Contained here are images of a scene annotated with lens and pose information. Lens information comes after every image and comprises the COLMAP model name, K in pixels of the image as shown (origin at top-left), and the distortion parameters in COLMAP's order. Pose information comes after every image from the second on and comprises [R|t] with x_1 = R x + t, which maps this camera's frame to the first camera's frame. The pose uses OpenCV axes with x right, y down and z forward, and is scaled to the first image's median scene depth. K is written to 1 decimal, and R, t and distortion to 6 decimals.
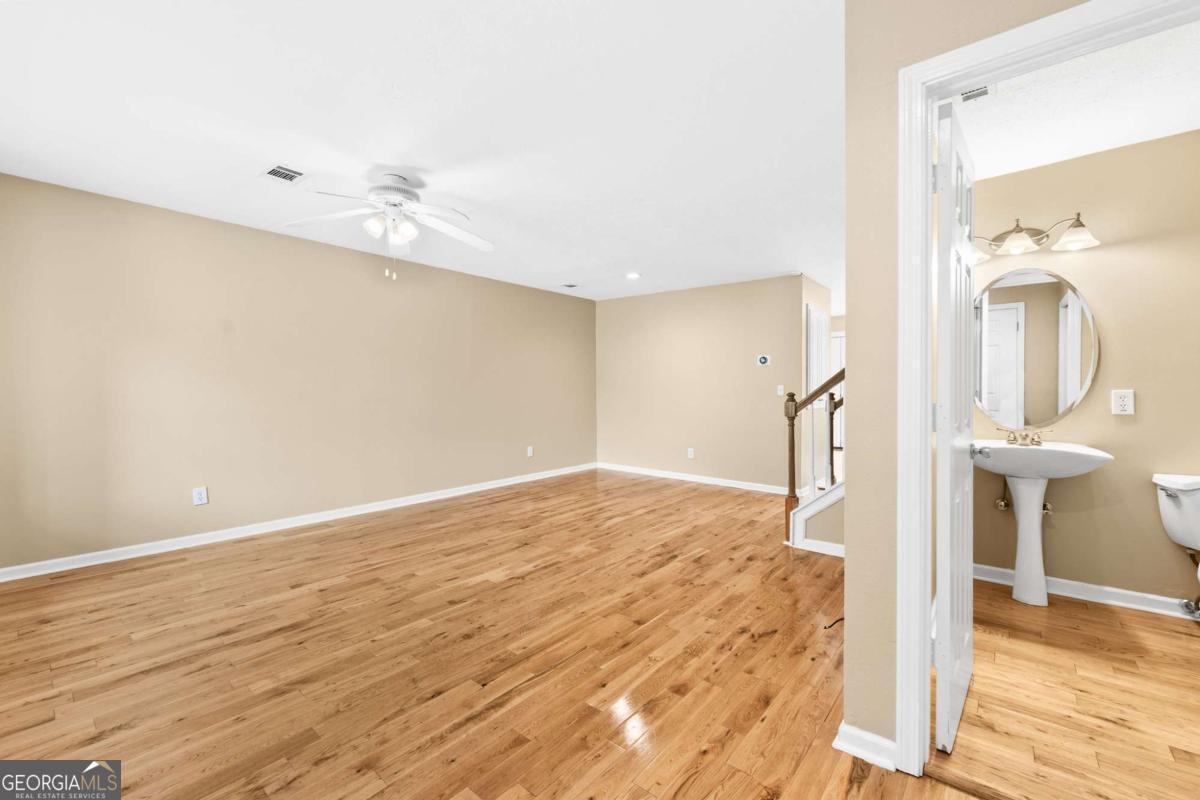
lens RADIAL K [[491.8, 0, 604.9], [0, 491.8, 392.6], [0, 0, 1]] dist [-0.001078, -0.000653]
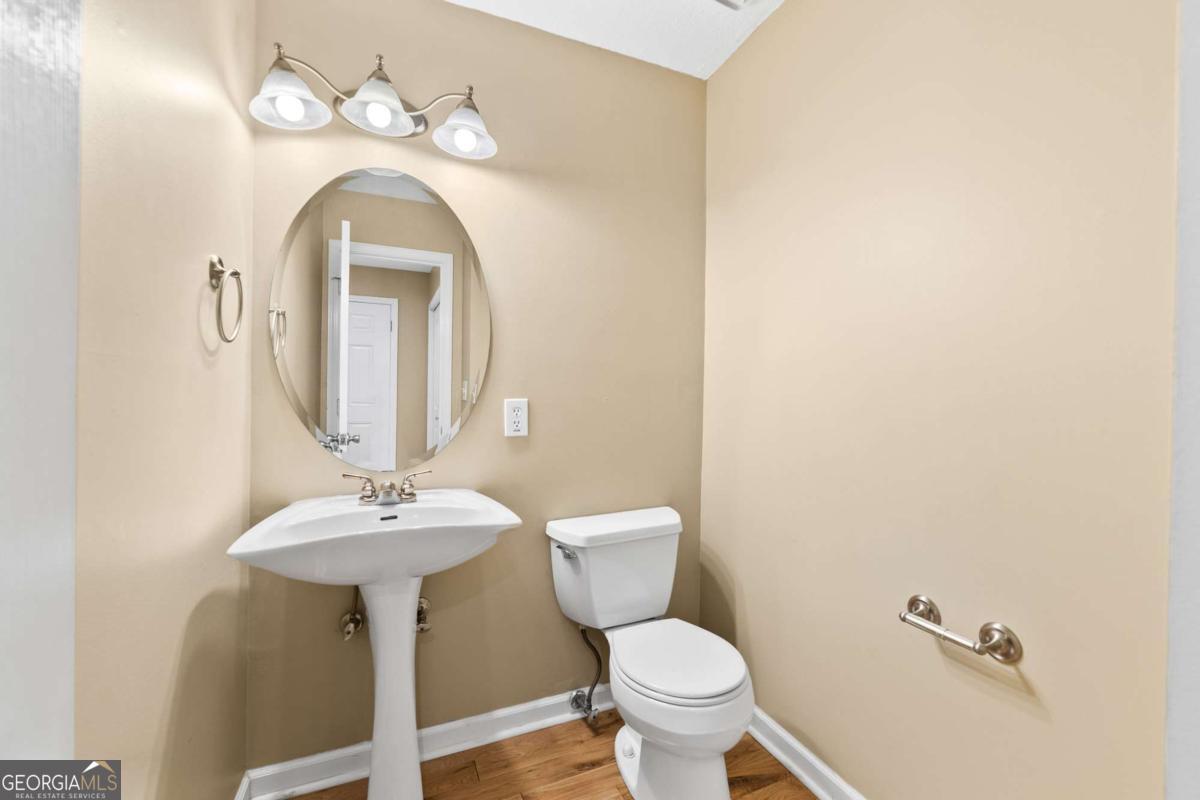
lens RADIAL K [[491.8, 0, 600.4], [0, 491.8, 397.0], [0, 0, 1]] dist [-0.001078, -0.000653]
pose [[0.459638, 0.010042, 0.888050, 0.525560], [-0.002993, 0.999948, -0.009758, -0.001755], [-0.888101, 0.001827, 0.459644, 0.597930]]
